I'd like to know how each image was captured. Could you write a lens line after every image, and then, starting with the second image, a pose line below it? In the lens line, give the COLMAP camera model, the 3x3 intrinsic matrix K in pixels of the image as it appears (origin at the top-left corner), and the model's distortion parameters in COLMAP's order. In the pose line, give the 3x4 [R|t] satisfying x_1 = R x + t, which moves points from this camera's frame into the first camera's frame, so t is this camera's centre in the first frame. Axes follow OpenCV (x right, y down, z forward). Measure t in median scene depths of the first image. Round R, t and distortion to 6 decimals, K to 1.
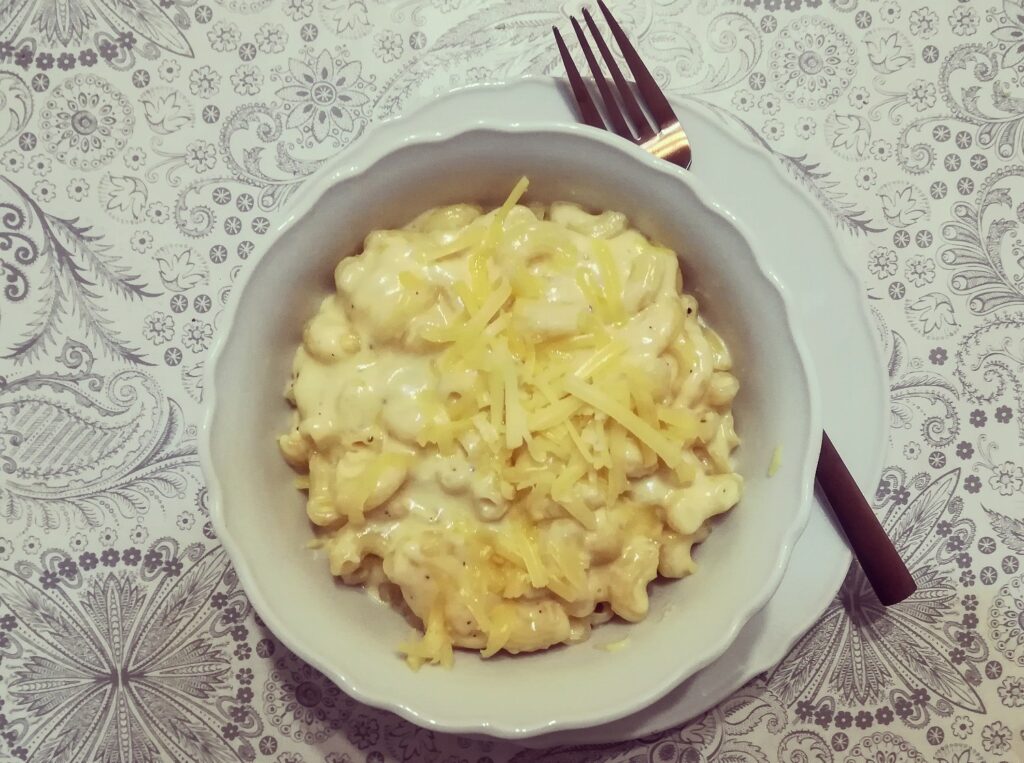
lens RADIAL K [[567.7, 0, 512.0], [0, 567.7, 381.9], [0, 0, 1]] dist [0.000778, 0.000223]
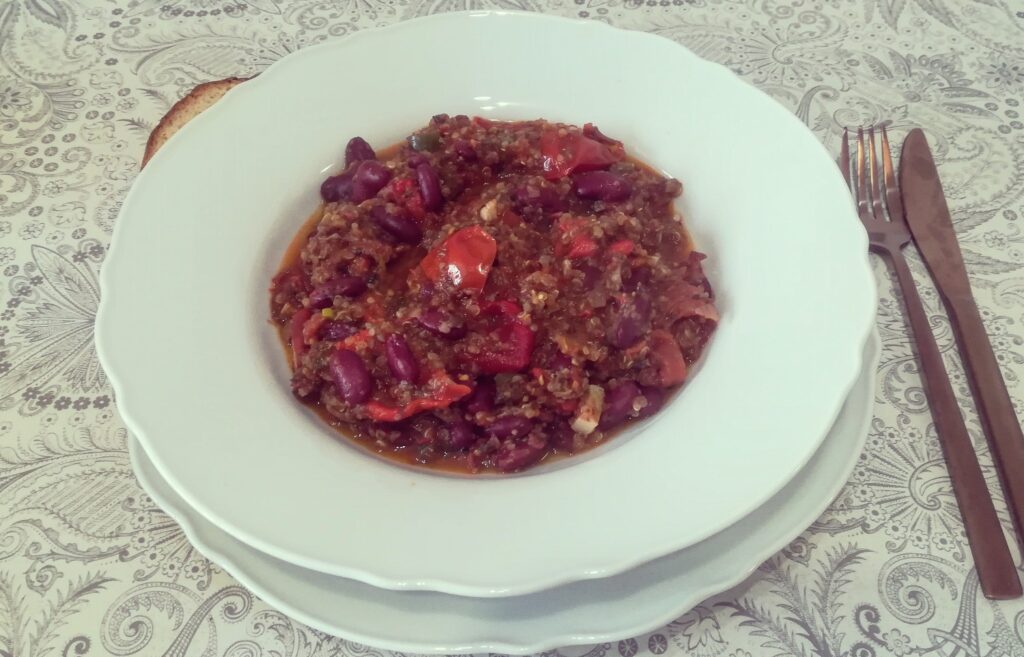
lens RADIAL K [[434.1, 0, 512.3], [0, 434.1, 329.7], [0, 0, 1]] dist [0.001087, 0.000050]
pose [[-0.997826, -0.065689, 0.005403, -1.699391], [0.063192, -0.930150, 0.361702, 0.164878], [-0.018734, 0.361257, 0.932278, -0.032436]]
